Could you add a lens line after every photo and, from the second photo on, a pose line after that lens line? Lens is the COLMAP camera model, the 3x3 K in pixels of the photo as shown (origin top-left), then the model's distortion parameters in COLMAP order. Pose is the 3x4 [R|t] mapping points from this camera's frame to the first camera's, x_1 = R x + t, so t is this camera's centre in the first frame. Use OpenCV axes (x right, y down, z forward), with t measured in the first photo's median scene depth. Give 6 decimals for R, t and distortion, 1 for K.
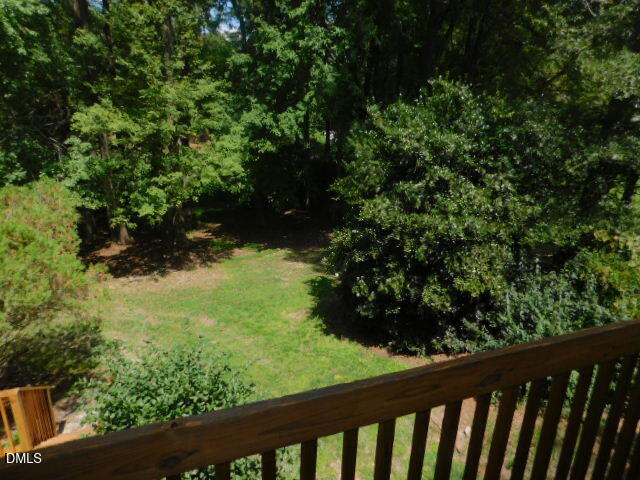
lens RADIAL K [[422.1, 0, 320.7], [0, 422.1, 239.8], [0, 0, 1]] dist [-0.048726, 0.016918]
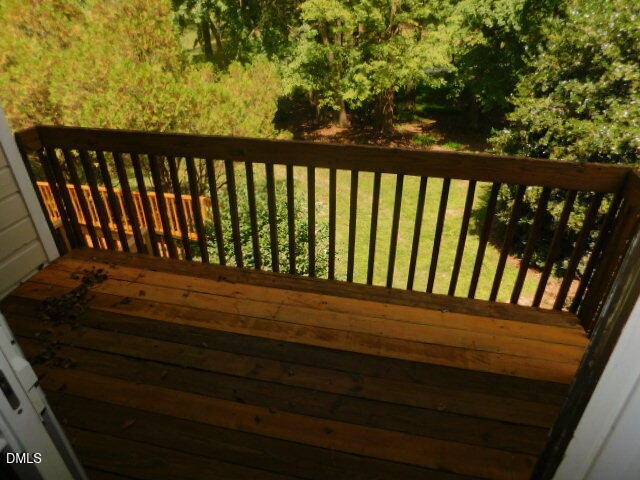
lens RADIAL K [[422.1, 0, 318.2], [0, 422.1, 241.1], [0, 0, 1]] dist [-0.048726, 0.016918]
pose [[0.826297, 0.258737, -0.500289, 0.178116], [-0.139088, 0.954468, 0.263904, 0.018283], [0.545791, -0.148479, 0.824661, -0.035336]]
